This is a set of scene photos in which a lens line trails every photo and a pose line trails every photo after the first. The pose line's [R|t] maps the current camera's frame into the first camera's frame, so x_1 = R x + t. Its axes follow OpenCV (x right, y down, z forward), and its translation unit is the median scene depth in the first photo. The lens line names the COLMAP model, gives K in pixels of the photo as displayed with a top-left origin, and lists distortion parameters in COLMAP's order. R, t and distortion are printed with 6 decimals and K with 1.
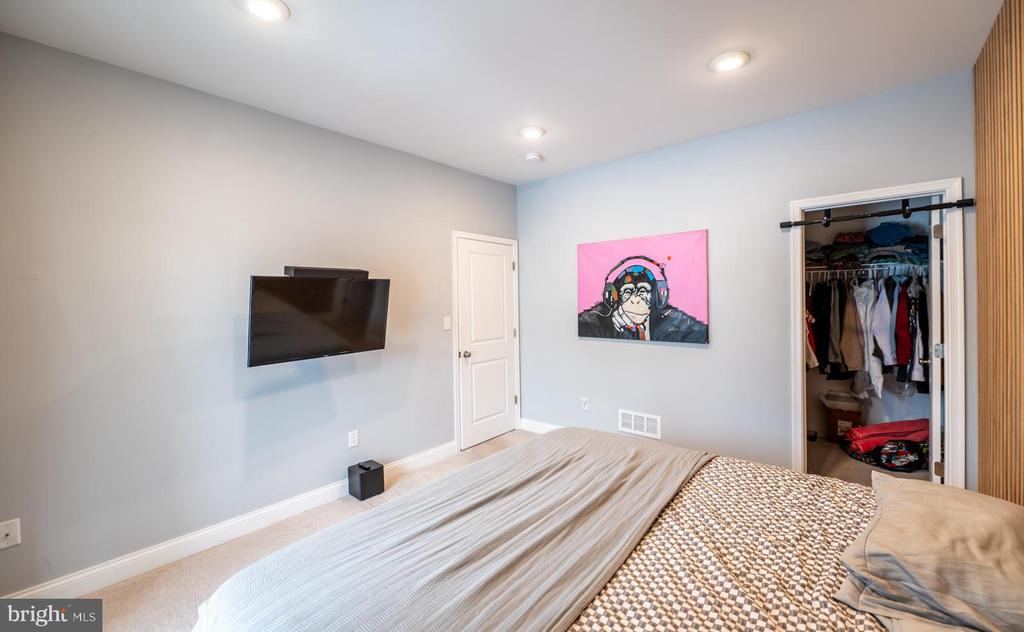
lens RADIAL K [[424.1, 0, 511.6], [0, 424.1, 307.9], [0, 0, 1]] dist [0.001896, 0.000010]
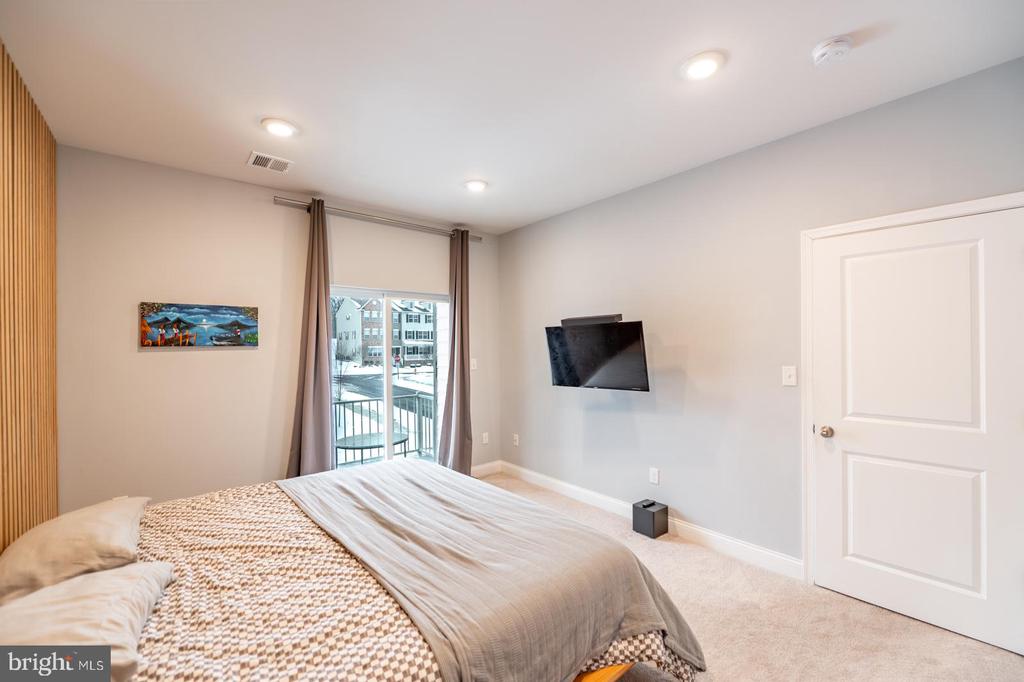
lens RADIAL K [[417.1, 0, 513.0], [0, 417.1, 346.7], [0, 0, 1]] dist [0.002499, -0.000081]
pose [[-0.172434, 0.022451, -0.984765, 0.718000], [-0.000894, 0.999736, 0.022949, -0.030174], [0.985021, 0.004838, -0.172368, 0.876797]]
